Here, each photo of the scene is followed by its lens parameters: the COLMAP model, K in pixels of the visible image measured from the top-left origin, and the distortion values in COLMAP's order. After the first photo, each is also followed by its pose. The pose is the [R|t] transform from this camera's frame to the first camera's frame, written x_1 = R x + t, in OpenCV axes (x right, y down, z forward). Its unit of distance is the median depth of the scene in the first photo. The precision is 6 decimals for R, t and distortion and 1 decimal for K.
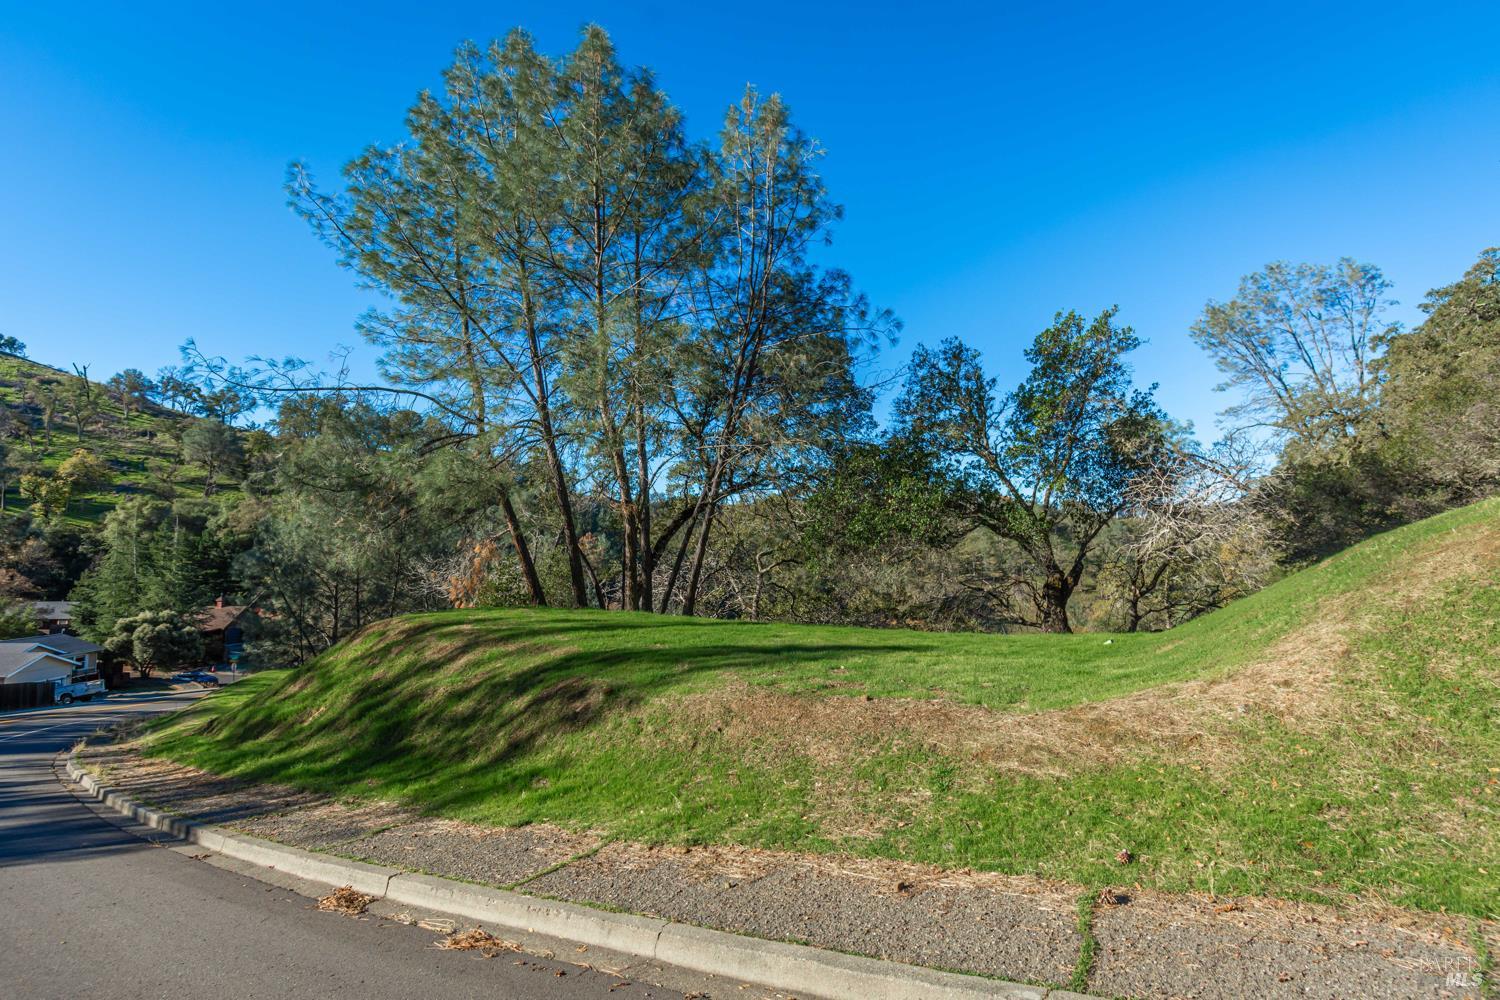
lens RADIAL K [[777.8, 0, 750.0], [0, 777.8, 500.7], [0, 0, 1]] dist [0.005856, 0.000321]
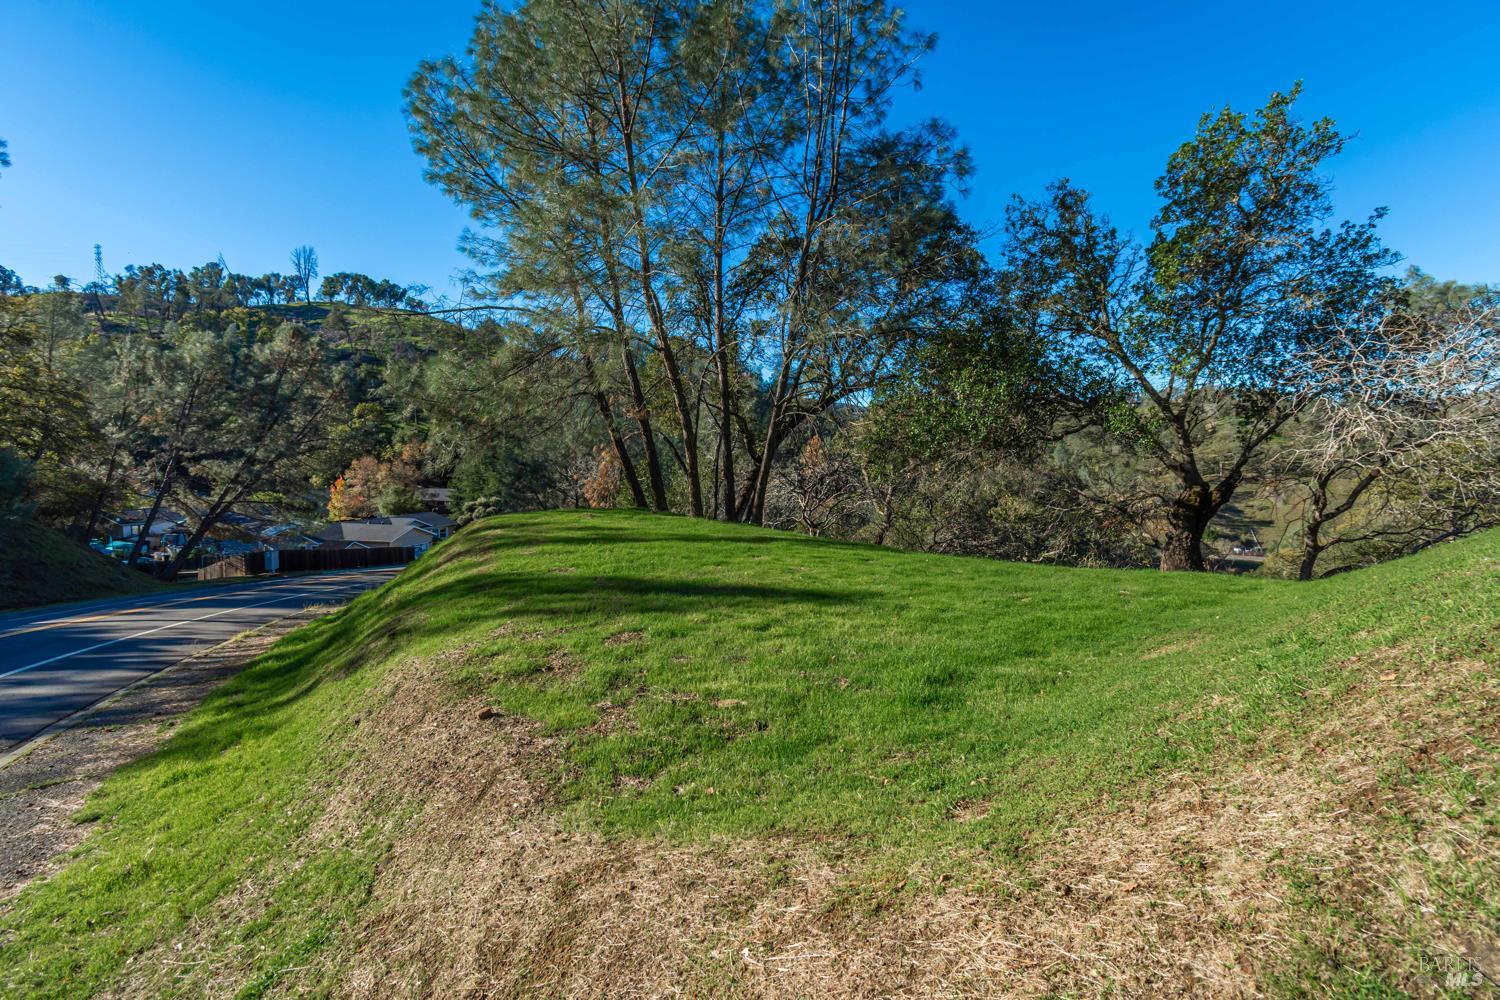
lens RADIAL K [[663.0, 0, 749.8], [0, 663.0, 498.5], [0, 0, 1]] dist [-0.001167, 0.000301]
pose [[0.939058, 0.021746, -0.343070, 0.206520], [0.024901, 0.991072, 0.130981, 0.009162], [0.342856, -0.131542, 0.930133, 0.244451]]
